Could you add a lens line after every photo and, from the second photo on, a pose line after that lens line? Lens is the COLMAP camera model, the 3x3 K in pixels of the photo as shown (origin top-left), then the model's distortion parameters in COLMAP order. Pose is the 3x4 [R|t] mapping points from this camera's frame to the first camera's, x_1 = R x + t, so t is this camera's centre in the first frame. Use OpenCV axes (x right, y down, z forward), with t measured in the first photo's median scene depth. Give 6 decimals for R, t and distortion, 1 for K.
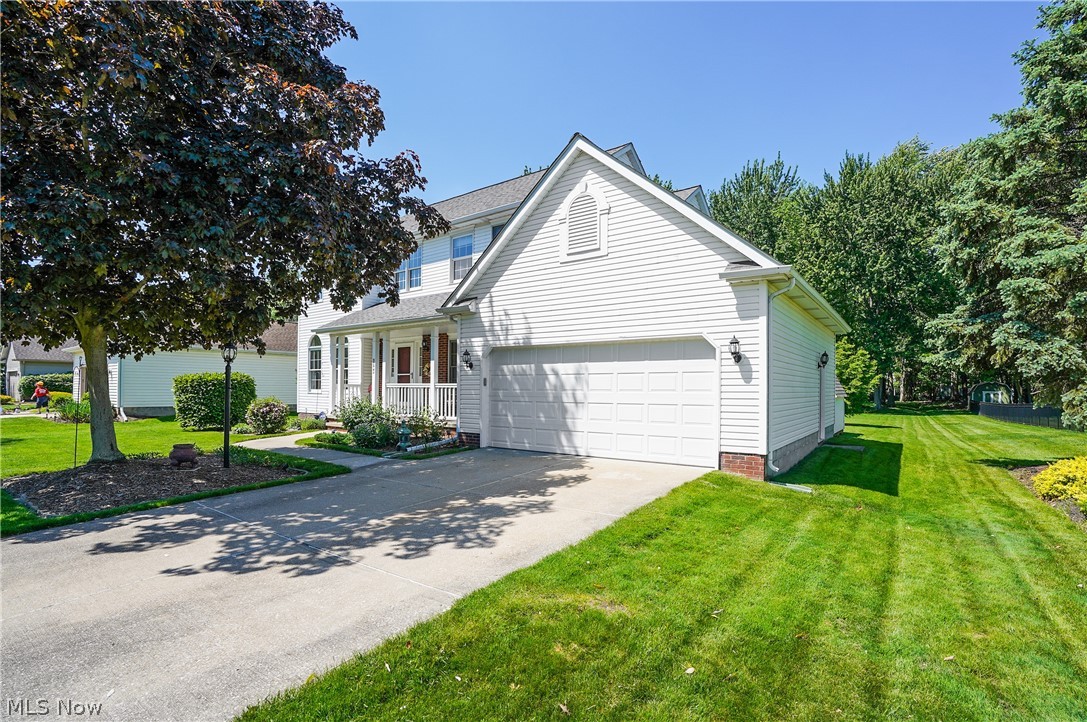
lens RADIAL K [[507.5, 0, 554.7], [0, 507.5, 383.6], [0, 0, 1]] dist [-0.040569, 0.005954]
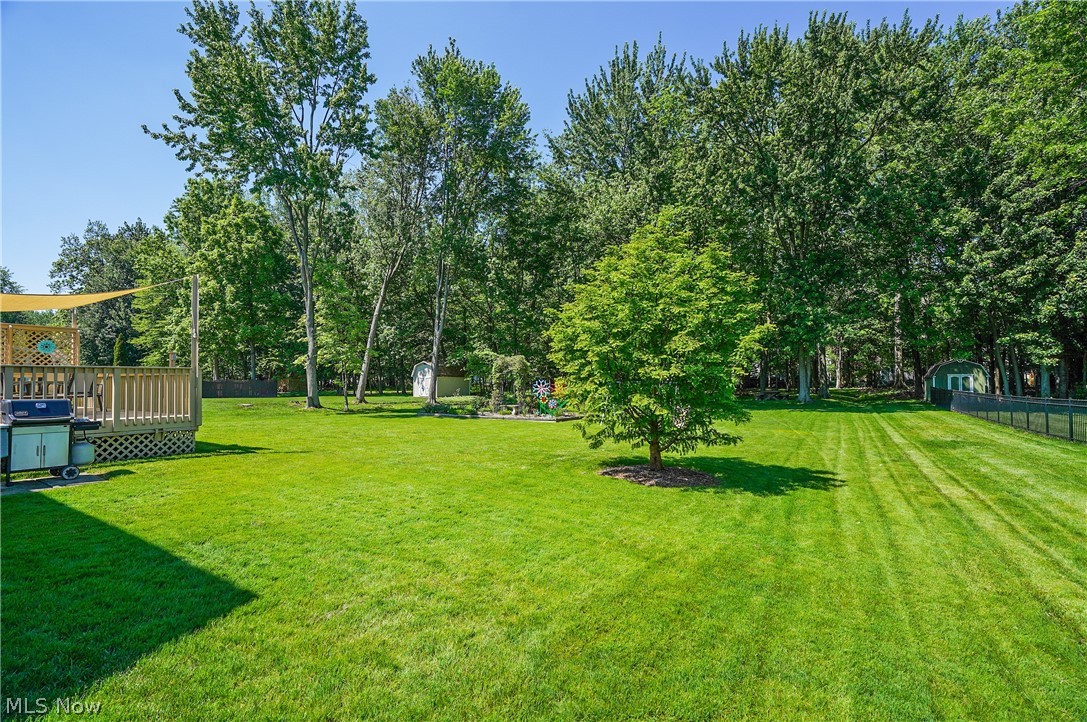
lens RADIAL K [[507.5, 0, 542.5], [0, 507.5, 360.8], [0, 0, 1]] dist [-0.040569, 0.005954]
pose [[0.997133, -0.007101, 0.075336, 0.257708], [0.008824, 0.999706, -0.022570, 0.007369], [-0.075153, 0.023170, 0.996903, 0.368824]]
